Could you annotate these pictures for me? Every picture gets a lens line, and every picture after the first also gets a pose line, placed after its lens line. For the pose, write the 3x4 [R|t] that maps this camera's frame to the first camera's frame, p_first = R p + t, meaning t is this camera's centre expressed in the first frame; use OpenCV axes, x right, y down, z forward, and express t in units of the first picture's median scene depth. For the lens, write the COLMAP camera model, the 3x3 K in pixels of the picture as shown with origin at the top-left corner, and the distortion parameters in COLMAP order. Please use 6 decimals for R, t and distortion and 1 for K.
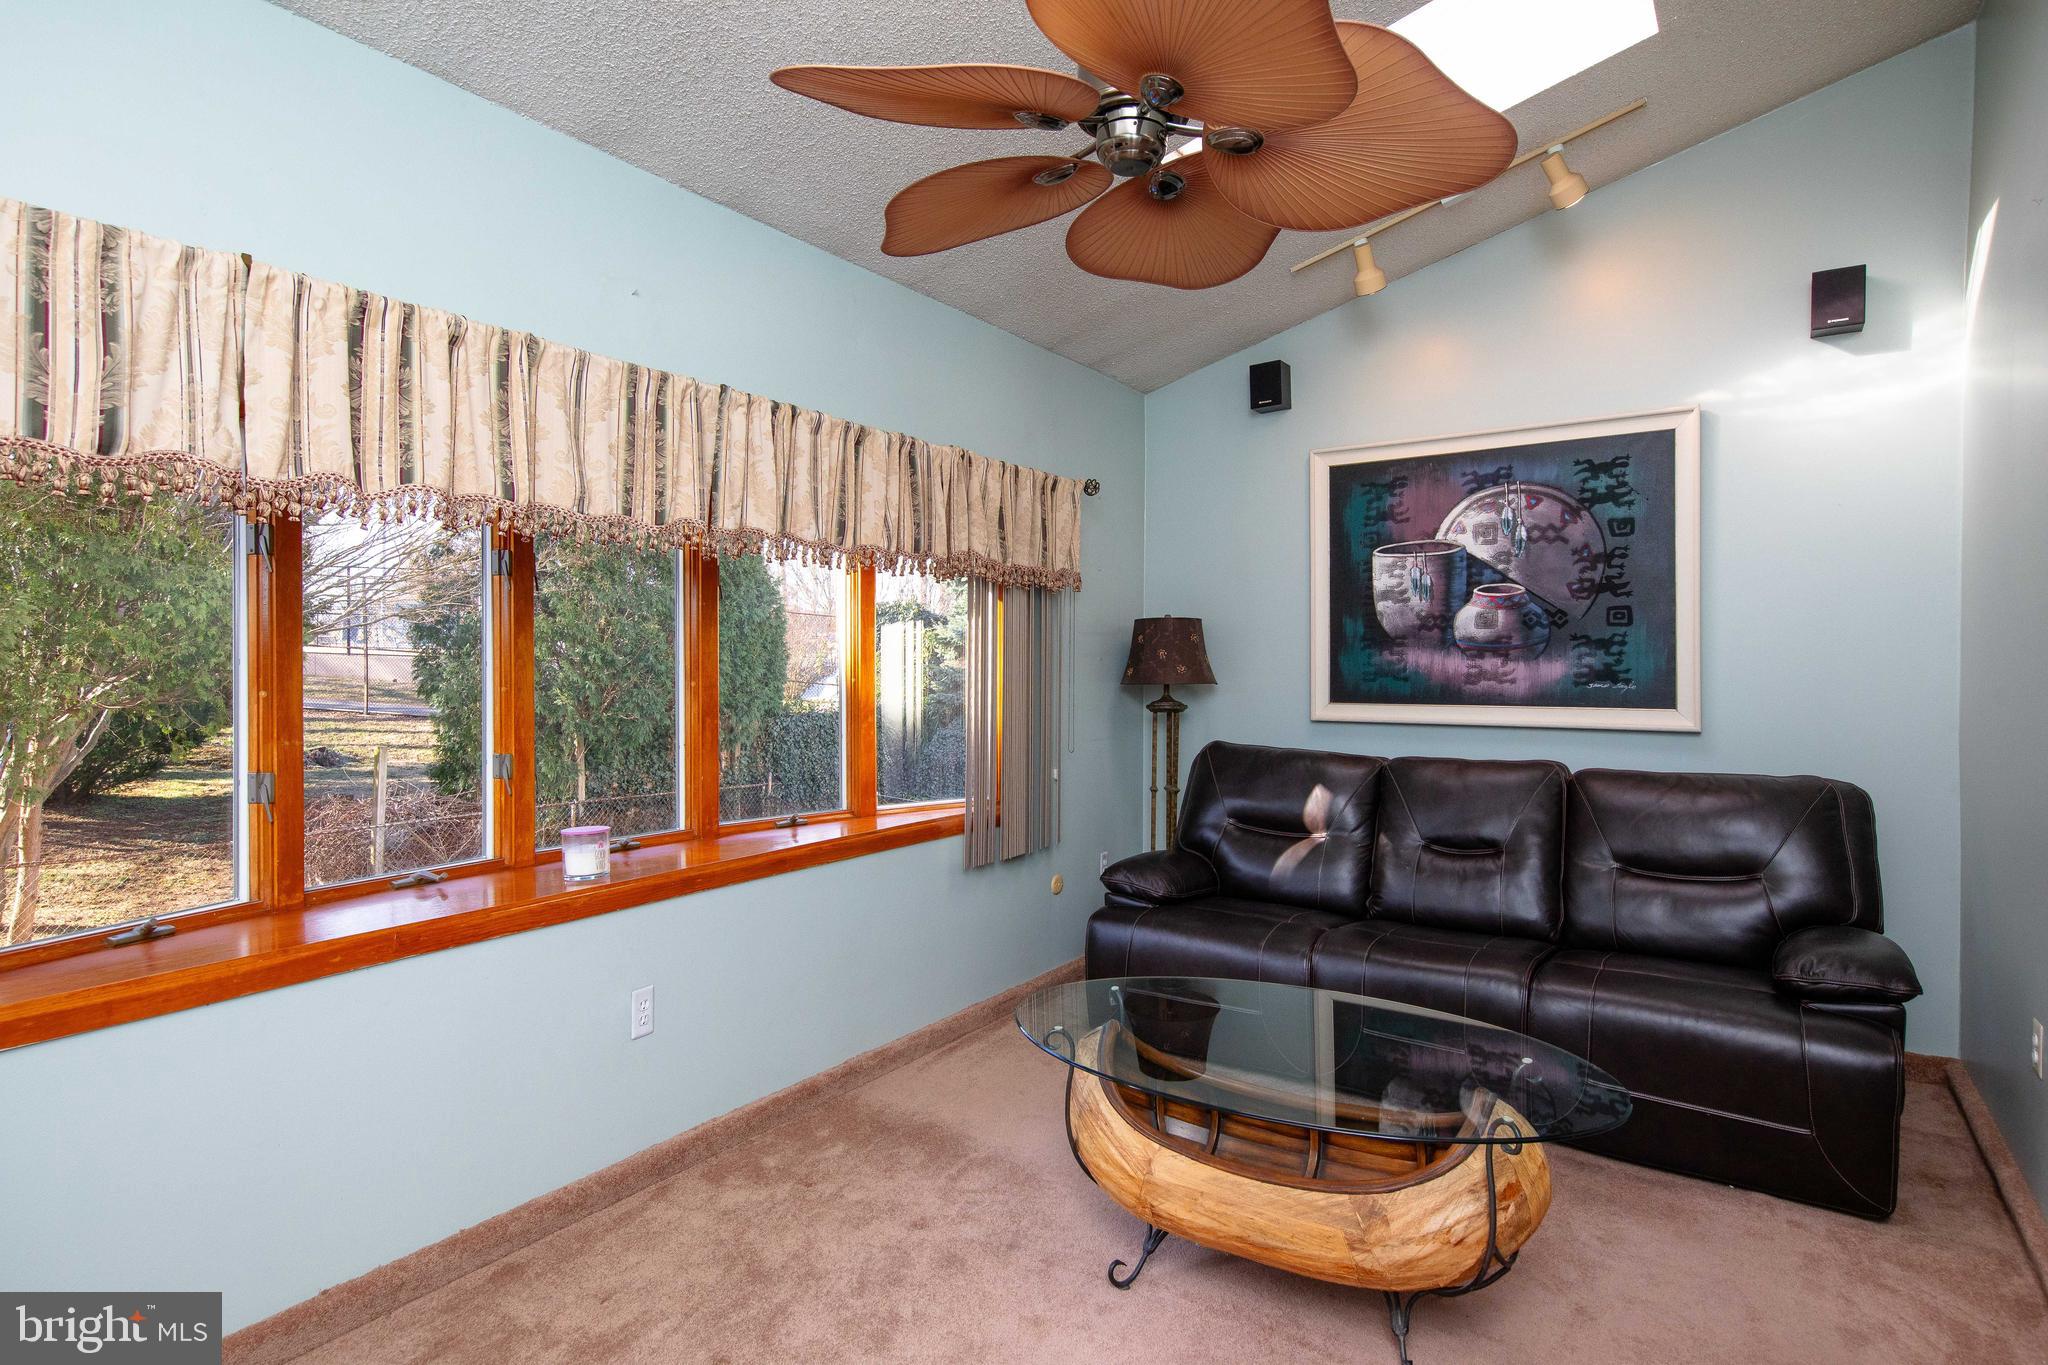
lens RADIAL K [[1063.4, 0, 982.3], [0, 1063.4, 655.1], [0, 0, 1]] dist [0.005179, 0.000412]
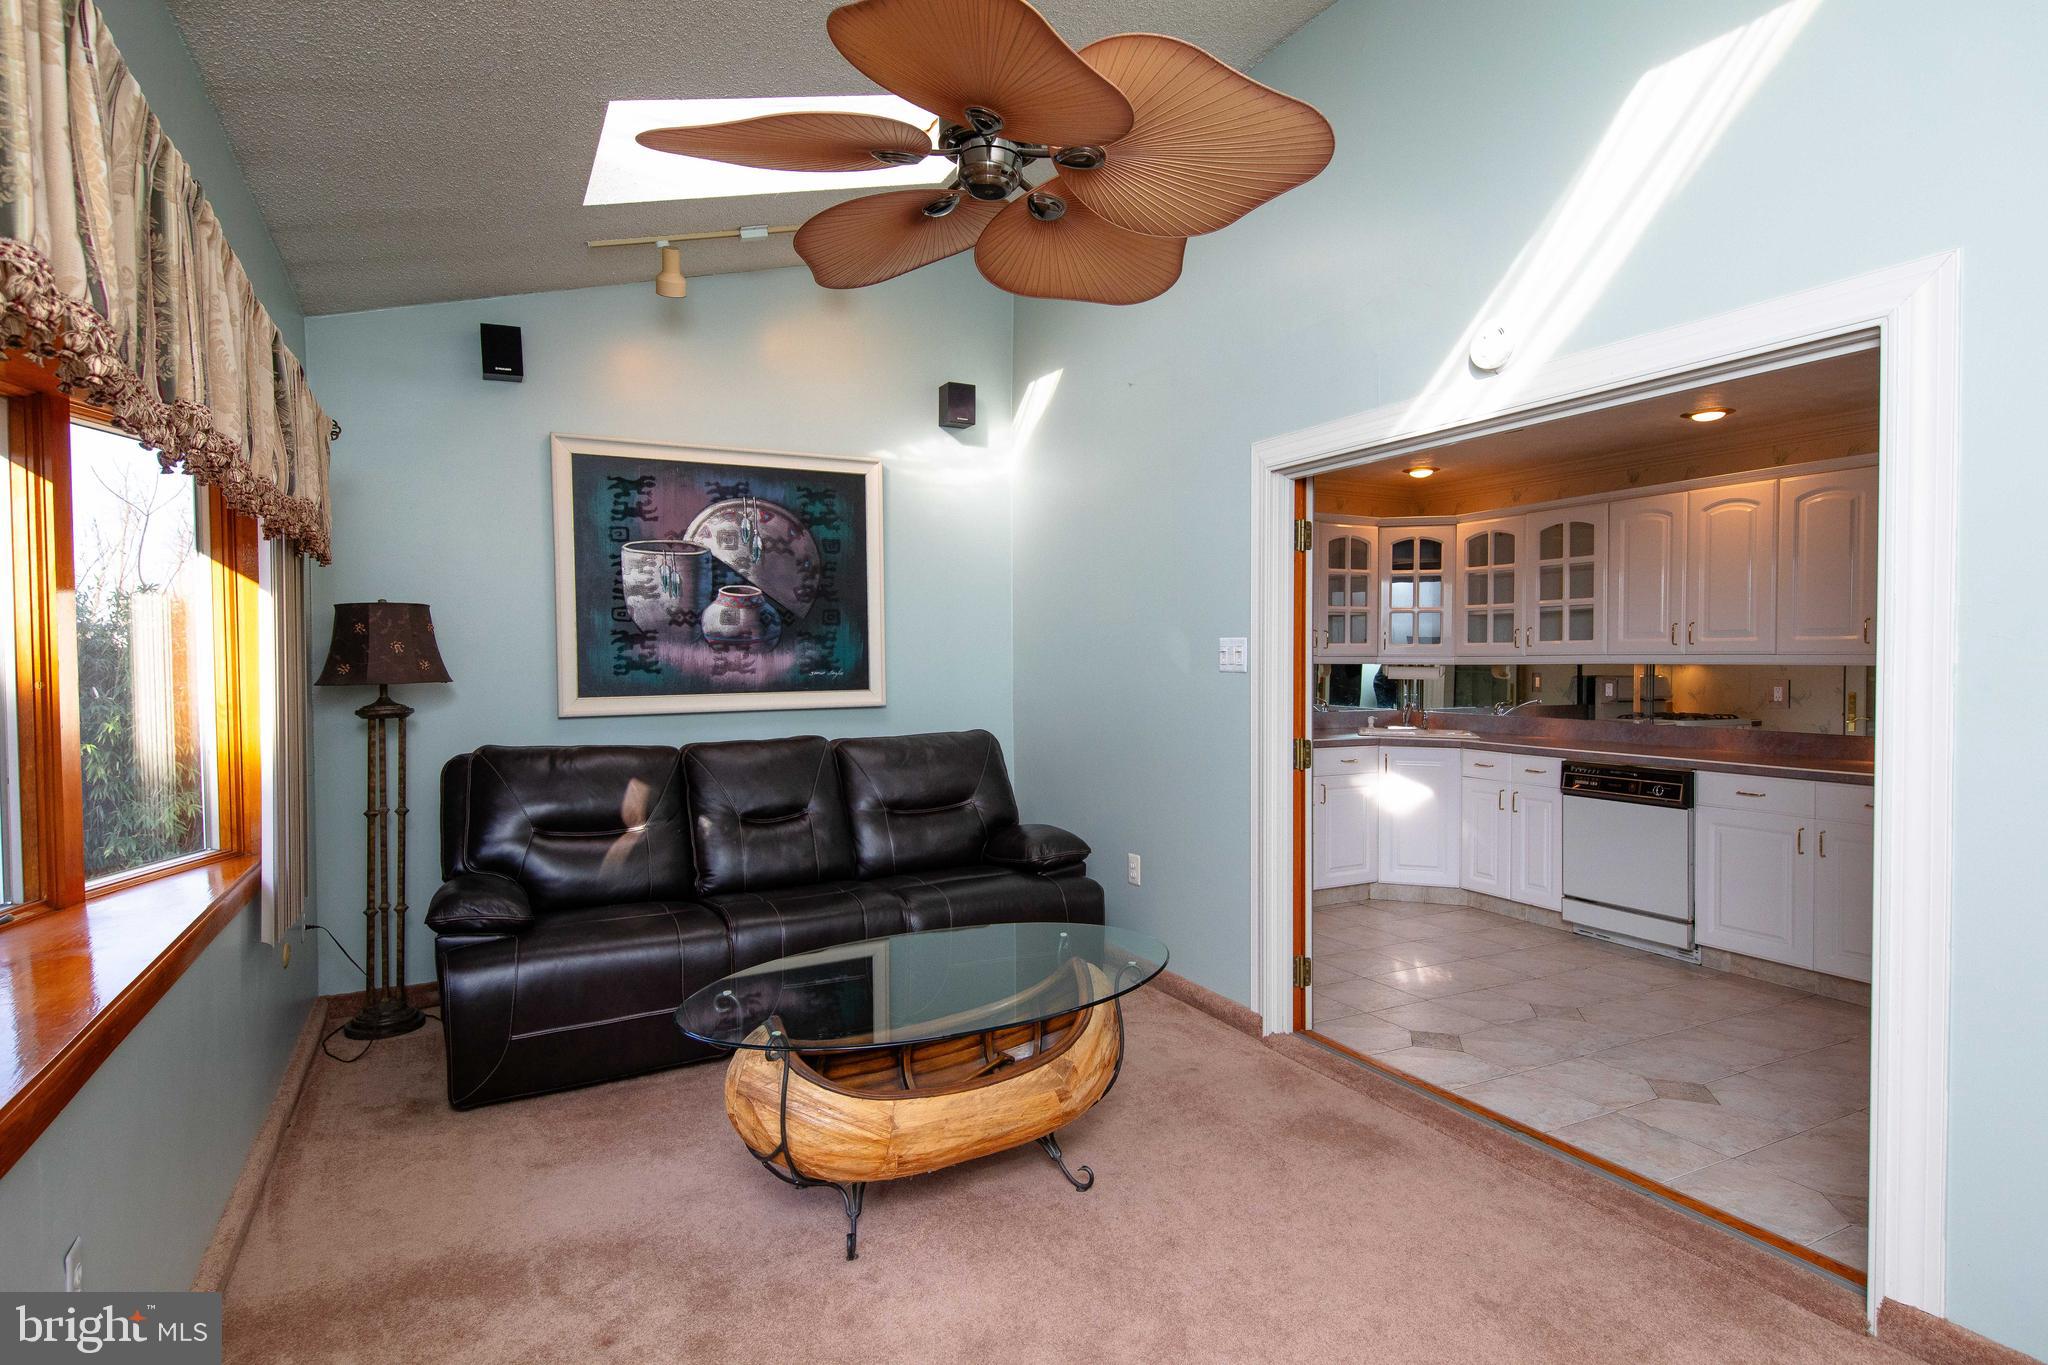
lens RADIAL K [[1063.4, 0, 1013.2], [0, 1063.4, 675.0], [0, 0, 1]] dist [0.005179, 0.000412]
pose [[0.457399, -0.017133, 0.889096, -0.388367], [0.004051, 0.999844, 0.017183, 0.009901], [-0.889252, -0.004258, 0.457397, 0.222518]]
